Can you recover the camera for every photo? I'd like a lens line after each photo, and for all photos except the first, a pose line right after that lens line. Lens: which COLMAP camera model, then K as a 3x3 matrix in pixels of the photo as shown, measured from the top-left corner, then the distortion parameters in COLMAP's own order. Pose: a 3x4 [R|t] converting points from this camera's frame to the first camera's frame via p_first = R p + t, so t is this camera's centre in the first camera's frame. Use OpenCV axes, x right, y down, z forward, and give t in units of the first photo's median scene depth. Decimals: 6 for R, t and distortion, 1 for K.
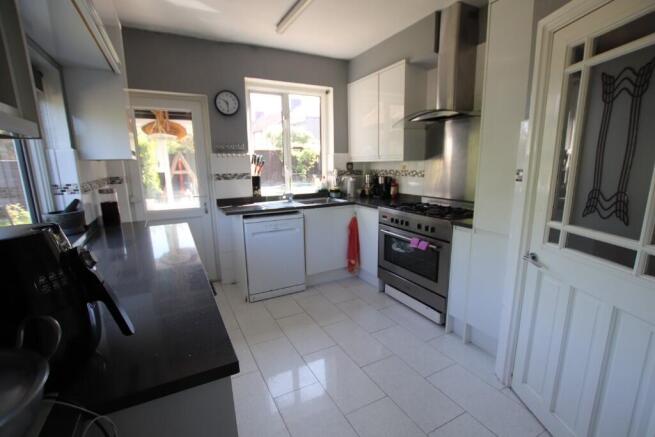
lens RADIAL K [[303.8, 0, 327.8], [0, 303.8, 220.9], [0, 0, 1]] dist [-0.025601, 0.001142]
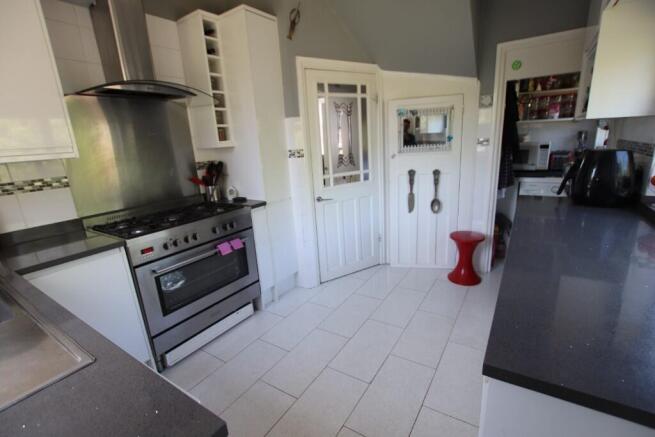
lens RADIAL K [[303.8, 0, 327.6], [0, 303.8, 222.4], [0, 0, 1]] dist [-0.025601, 0.001142]
pose [[-0.483831, -0.183283, 0.855754, -0.571658], [0.229671, 0.916960, 0.326244, -0.209804], [-0.844487, 0.354389, -0.401559, 1.129133]]
